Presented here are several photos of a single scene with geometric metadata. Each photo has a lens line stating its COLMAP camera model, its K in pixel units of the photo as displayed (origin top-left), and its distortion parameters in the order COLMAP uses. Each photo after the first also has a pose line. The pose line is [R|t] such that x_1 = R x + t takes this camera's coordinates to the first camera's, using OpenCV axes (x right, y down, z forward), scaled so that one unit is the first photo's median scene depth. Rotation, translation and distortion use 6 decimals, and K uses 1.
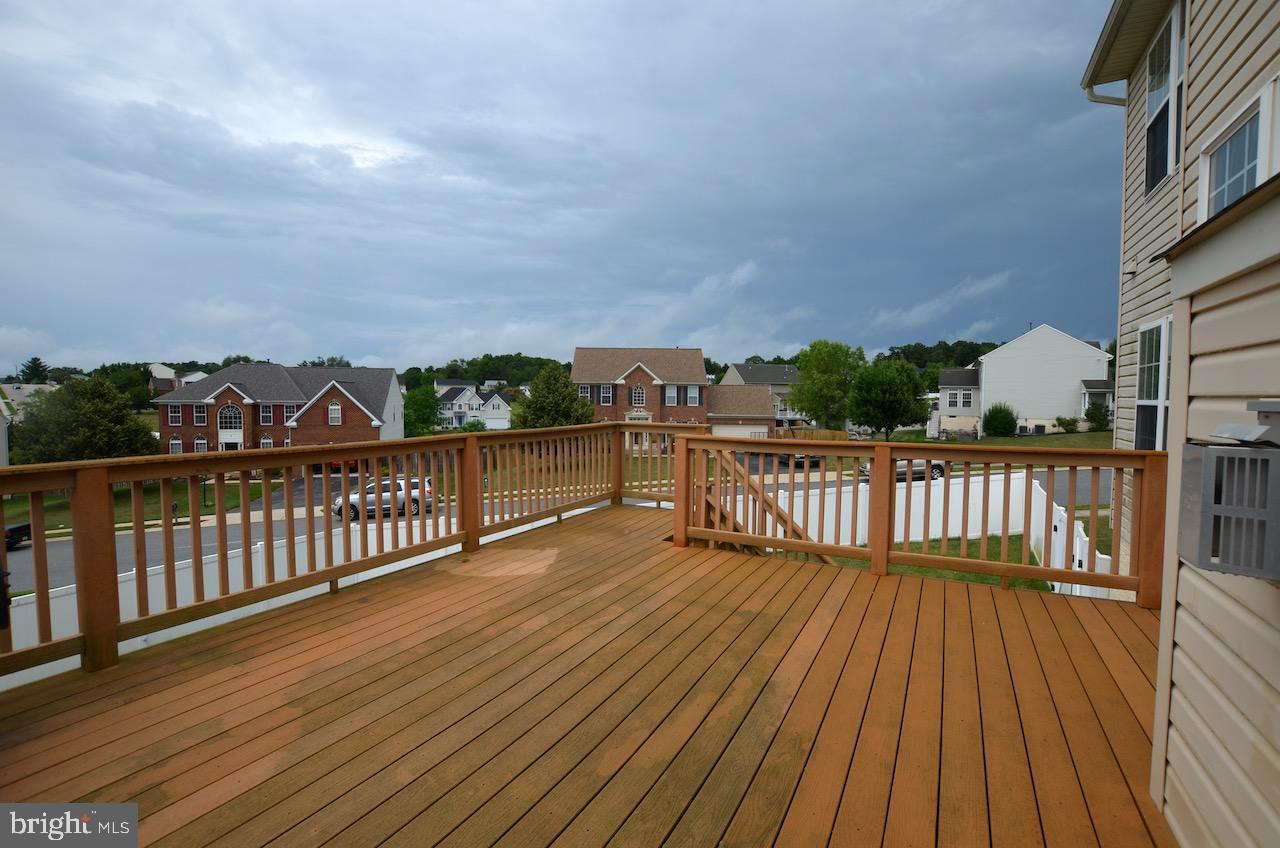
lens RADIAL K [[573.9, 0, 640.0], [0, 573.9, 424.0], [0, 0, 1]] dist [-0.001477, -0.000276]
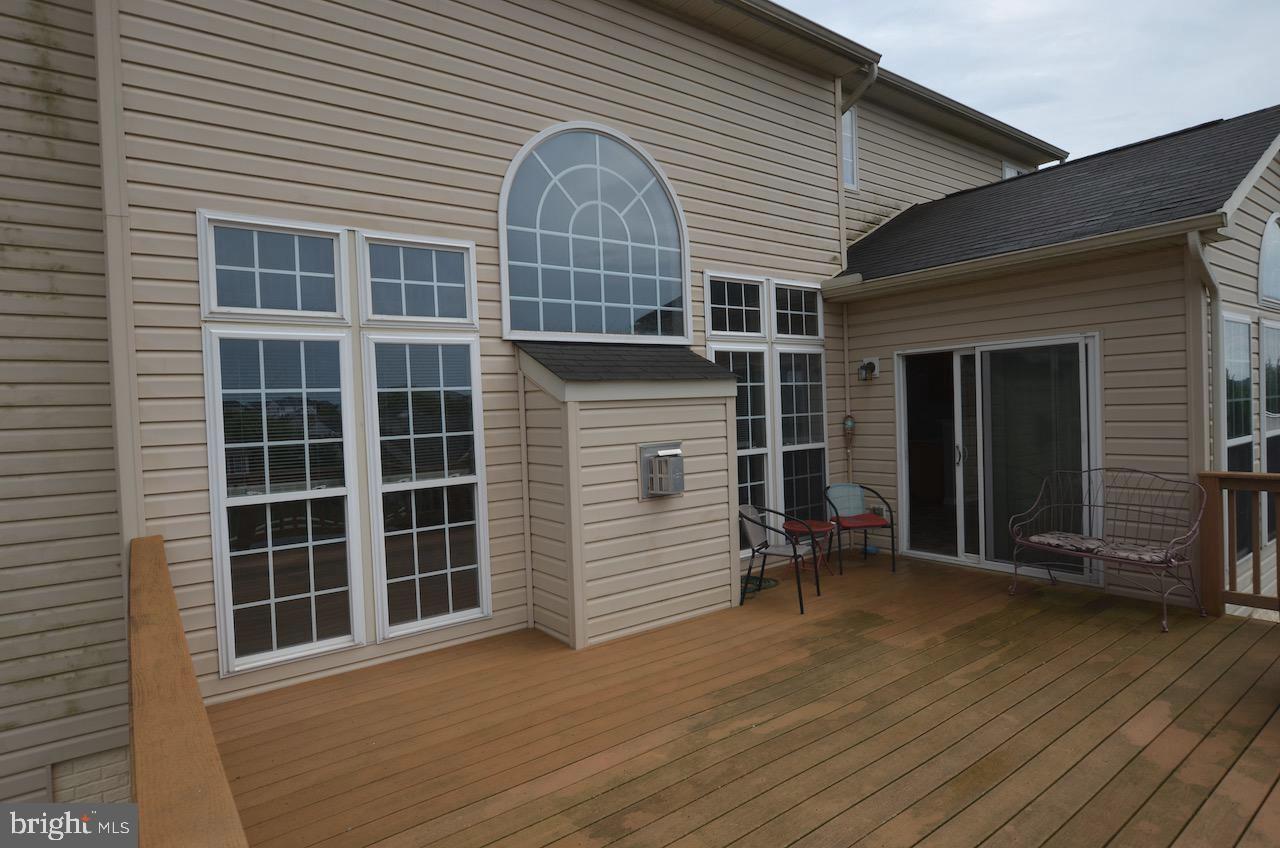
lens RADIAL K [[684.6, 0, 640.0], [0, 684.6, 424.0], [0, 0, 1]] dist [-0.000308, 0.000061]
pose [[-0.910964, 0.017118, 0.412130, -0.231173], [0.052065, 0.995919, 0.073716, -0.229776], [-0.409186, 0.088610, -0.908138, 2.296528]]
